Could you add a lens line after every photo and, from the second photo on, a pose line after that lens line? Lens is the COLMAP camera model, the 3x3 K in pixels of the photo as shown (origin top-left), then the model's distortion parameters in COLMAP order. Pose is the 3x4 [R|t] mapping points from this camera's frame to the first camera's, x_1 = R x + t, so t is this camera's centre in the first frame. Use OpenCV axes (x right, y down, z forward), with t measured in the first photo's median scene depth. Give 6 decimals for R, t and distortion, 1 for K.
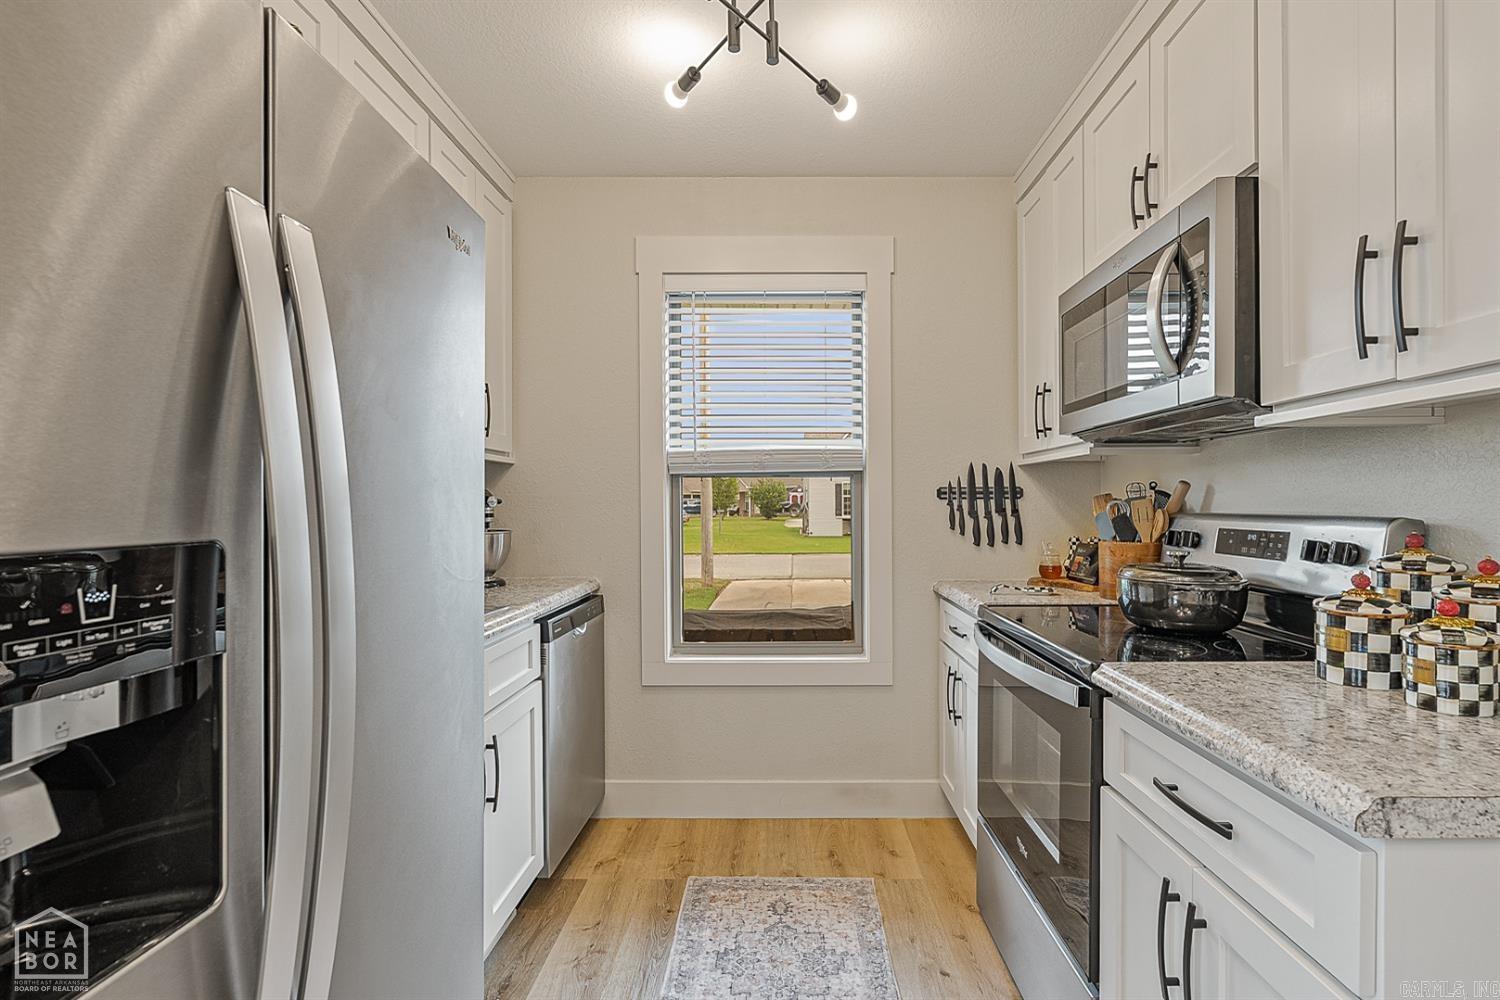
lens RADIAL K [[714.5, 0, 752.5], [0, 714.5, 511.7], [0, 0, 1]] dist [0.001424, 0.000581]
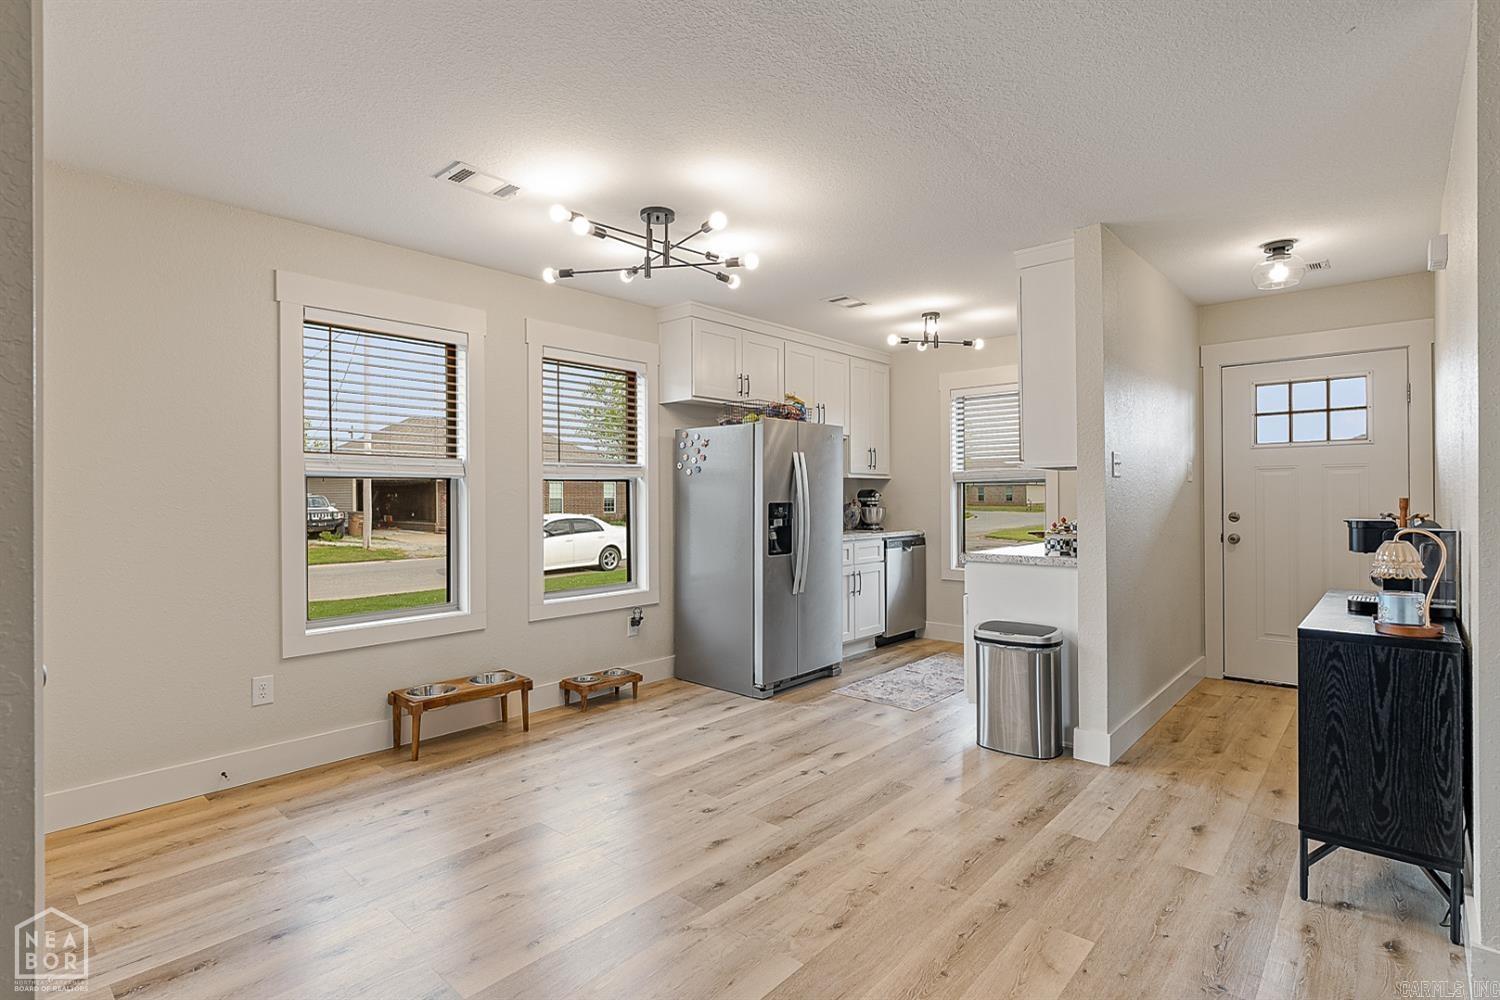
lens RADIAL K [[731.4, 0, 750.0], [0, 731.4, 500.0], [0, 0, 1]] dist [-0.001551, -0.000238]
pose [[0.774533, -0.001712, -0.632531, 1.090937], [0.000796, 0.999998, -0.001732, 0.005514], [0.632532, 0.000838, 0.774533, -1.512946]]
